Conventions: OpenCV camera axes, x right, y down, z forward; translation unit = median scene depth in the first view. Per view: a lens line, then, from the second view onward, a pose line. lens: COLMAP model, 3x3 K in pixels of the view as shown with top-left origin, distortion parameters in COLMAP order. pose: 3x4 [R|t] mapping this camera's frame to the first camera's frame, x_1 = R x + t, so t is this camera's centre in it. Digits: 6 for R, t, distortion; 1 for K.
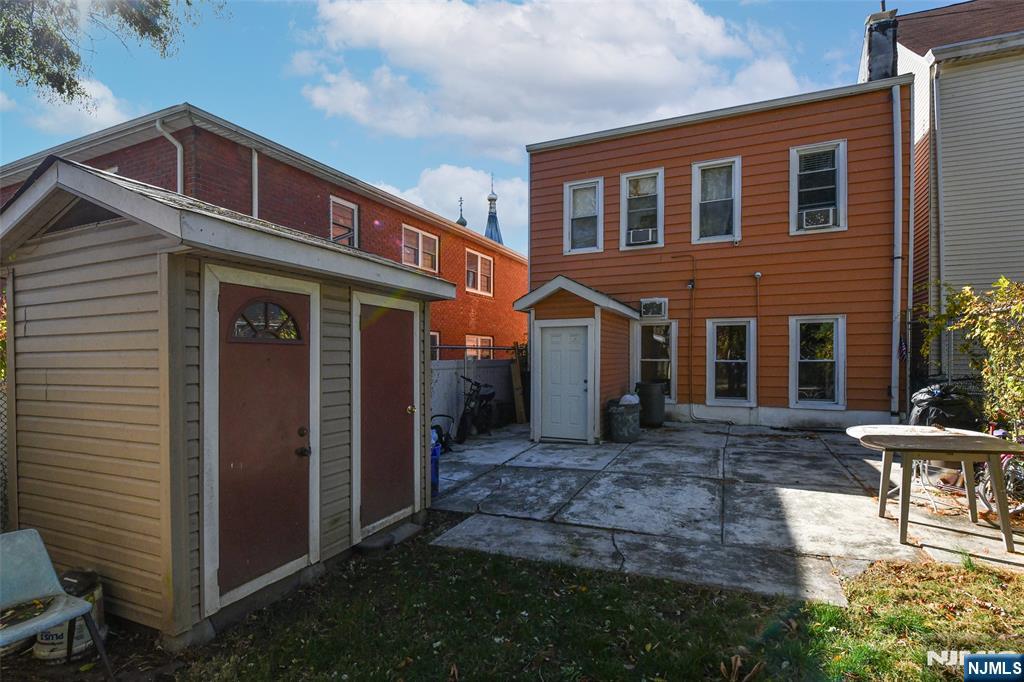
lens RADIAL K [[492.2, 0, 509.7], [0, 492.2, 368.6], [0, 0, 1]] dist [-0.007595, -0.002958]
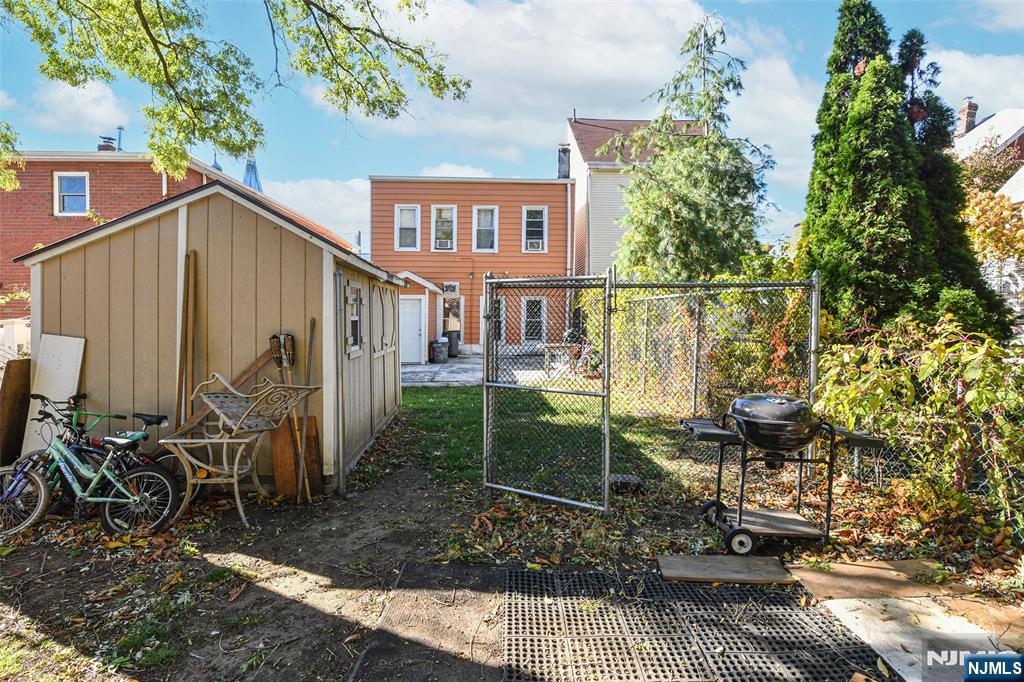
lens RADIAL K [[492.2, 0, 509.9], [0, 492.2, 334.2], [0, 0, 1]] dist [-0.007595, -0.002958]
pose [[0.891395, -0.003449, 0.453215, -0.300476], [-0.001377, 0.999946, 0.010319, 0.018236], [-0.453226, -0.009822, 0.891342, -0.613566]]
